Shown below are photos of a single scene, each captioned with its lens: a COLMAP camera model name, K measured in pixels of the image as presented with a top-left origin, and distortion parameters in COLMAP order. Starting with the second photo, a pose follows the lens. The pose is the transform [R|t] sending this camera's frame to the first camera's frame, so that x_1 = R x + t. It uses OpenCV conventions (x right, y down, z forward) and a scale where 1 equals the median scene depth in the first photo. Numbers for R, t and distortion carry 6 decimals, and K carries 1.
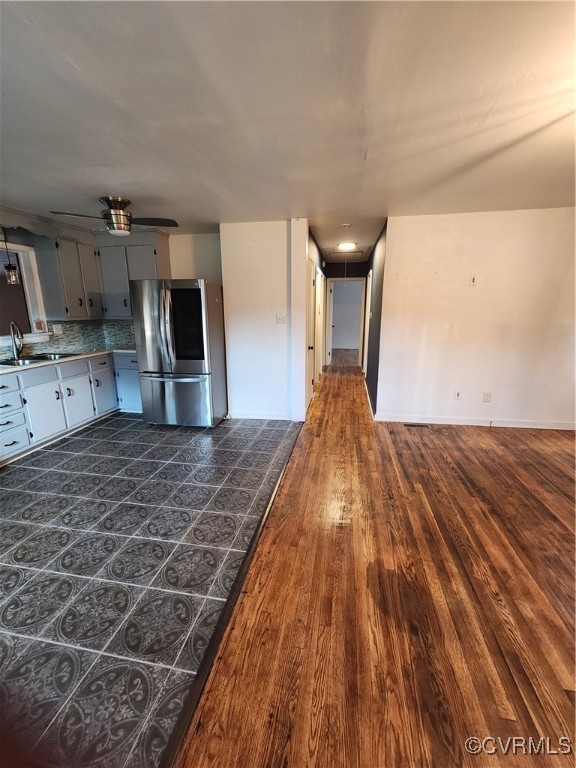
lens RADIAL K [[317.3, 0, 288.0], [0, 317.3, 384.0], [0, 0, 1]] dist [0.001375, 0.000359]
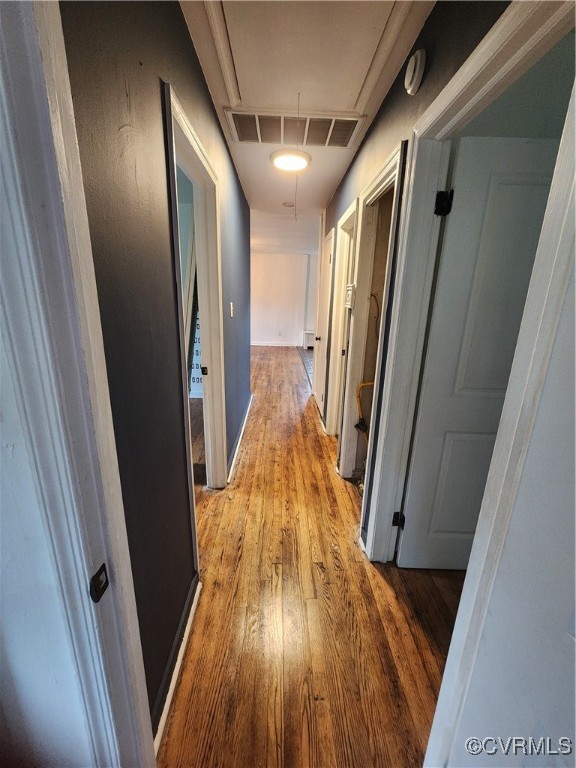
lens RADIAL K [[317.3, 0, 288.0], [0, 317.3, 384.0], [0, 0, 1]] dist [0.001375, 0.000359]
pose [[-0.978971, 0.030891, -0.201646, 0.393674], [-0.072012, 0.872503, 0.483273, -0.494480], [0.190866, 0.487632, -0.851931, 2.070077]]
